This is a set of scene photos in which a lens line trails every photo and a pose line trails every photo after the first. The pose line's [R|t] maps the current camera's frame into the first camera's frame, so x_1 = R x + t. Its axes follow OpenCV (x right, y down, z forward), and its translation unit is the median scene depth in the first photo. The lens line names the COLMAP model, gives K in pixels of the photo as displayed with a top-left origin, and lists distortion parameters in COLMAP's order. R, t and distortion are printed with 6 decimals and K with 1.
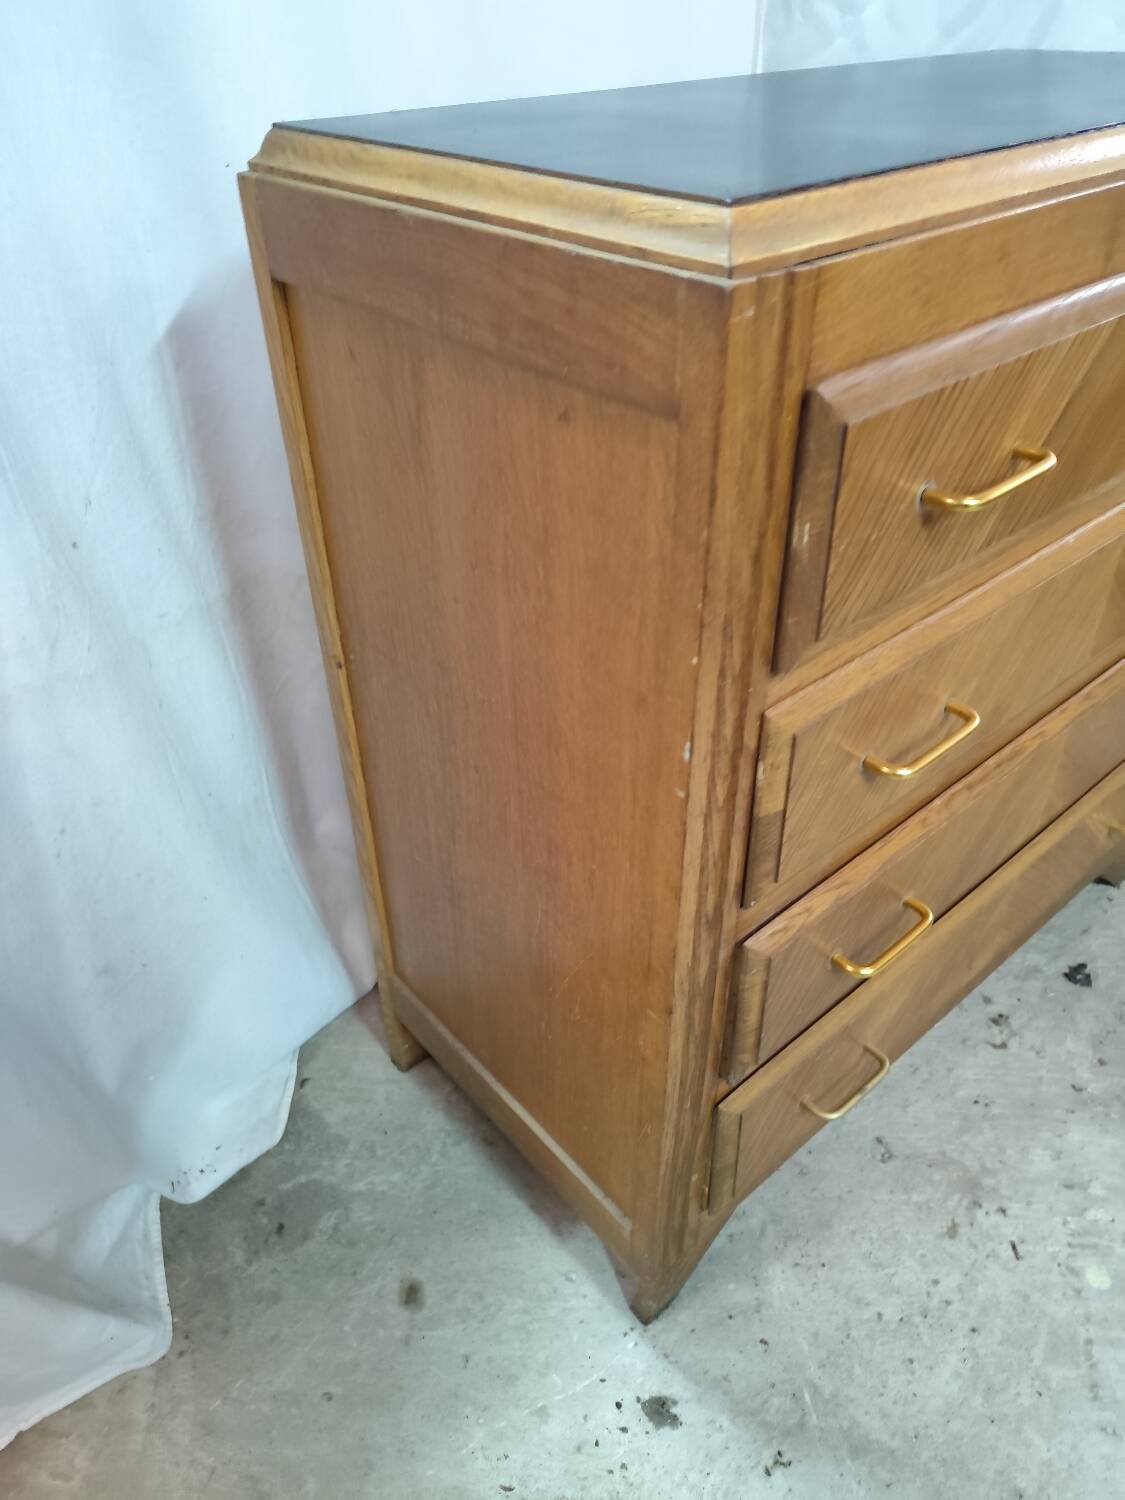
lens RADIAL K [[1046.7, 0, 566.8], [0, 1046.7, 750.3], [0, 0, 1]] dist [0.028649, -0.032998]
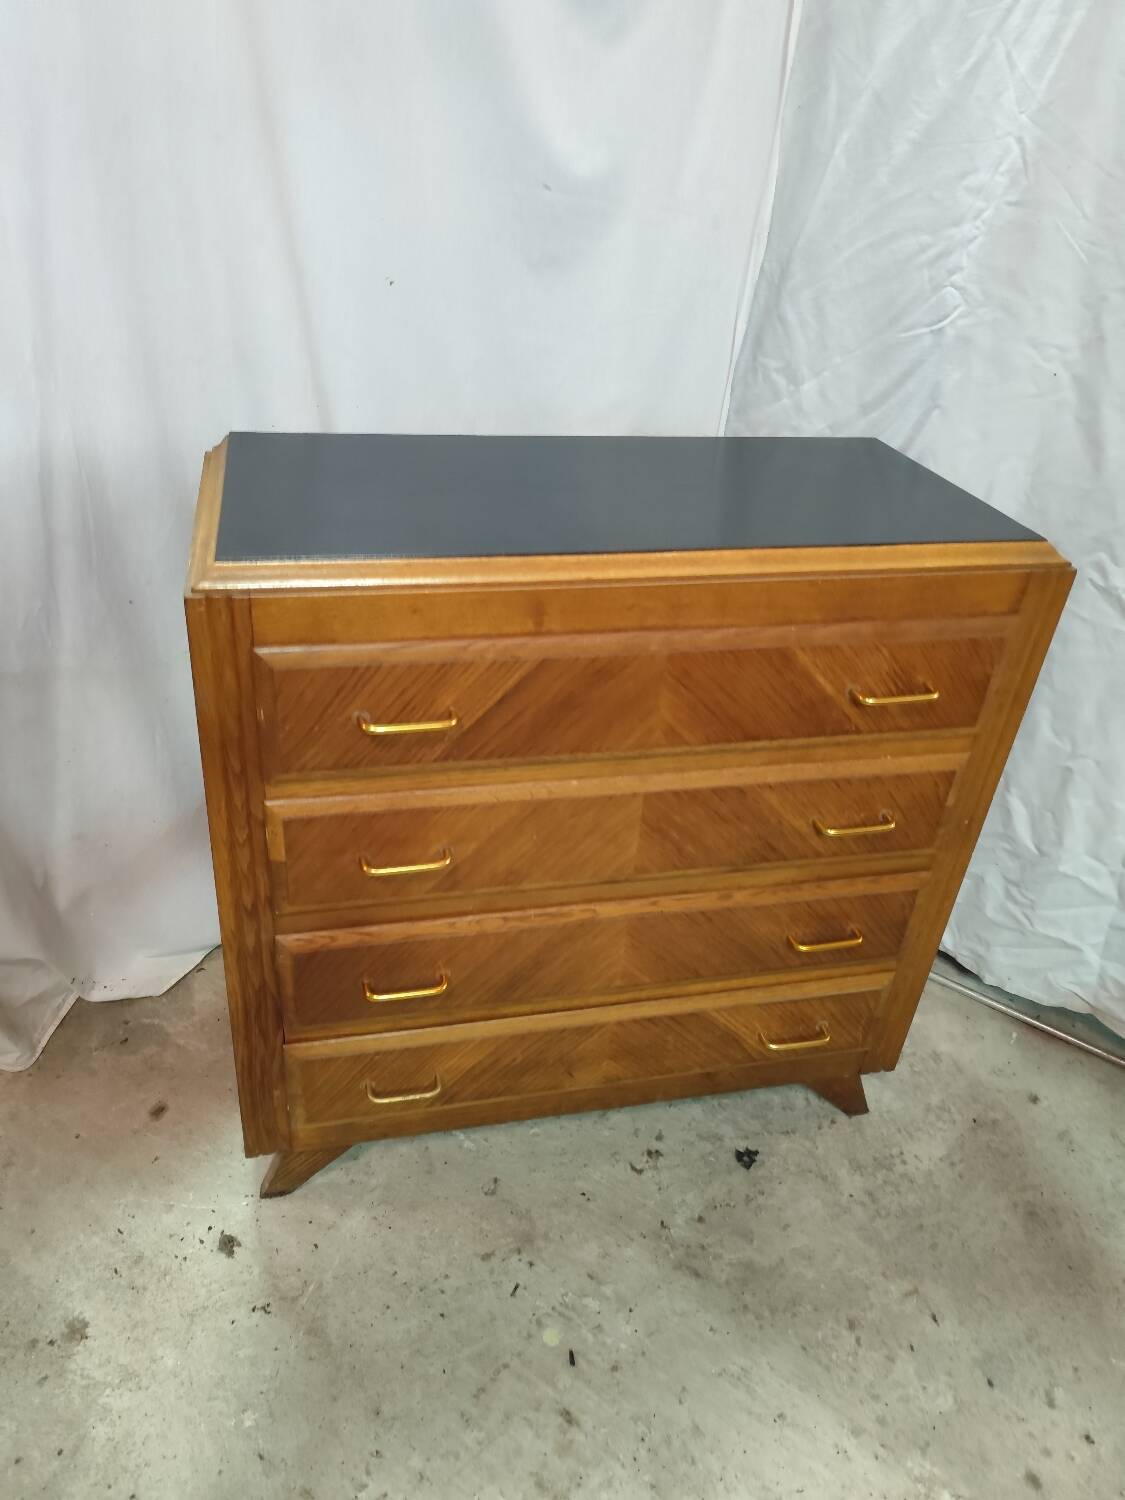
lens RADIAL K [[1046.7, 0, 544.6], [0, 1046.7, 721.8], [0, 0, 1]] dist [0.028649, -0.032998]
pose [[0.874304, 0.318020, -0.366683, 0.738449], [-0.352766, 0.935230, -0.030005, -0.168994], [0.333391, 0.155587, 0.929862, -0.332648]]
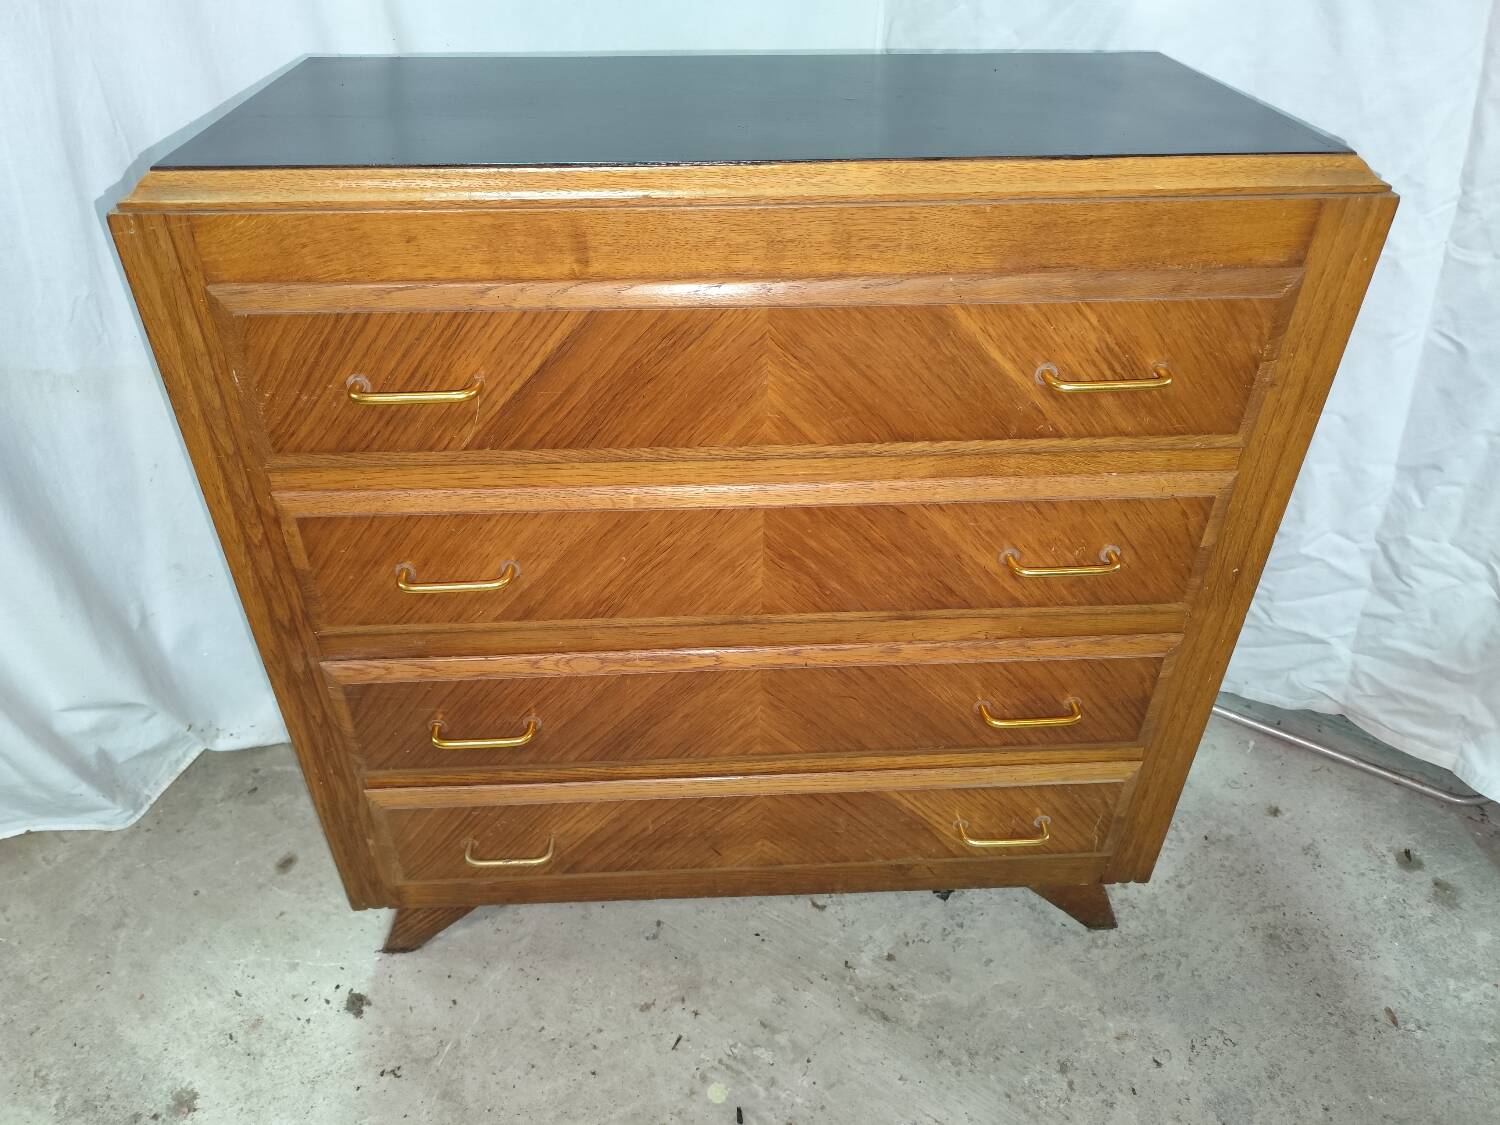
lens RADIAL K [[1046.7, 0, 740.7], [0, 1046.7, 559.0], [0, 0, 1]] dist [0.028649, -0.032998]
pose [[0.876924, 0.298437, -0.376750, 0.790882], [-0.302984, 0.951751, 0.048690, -0.114482], [0.373103, 0.071452, 0.925035, -0.088554]]
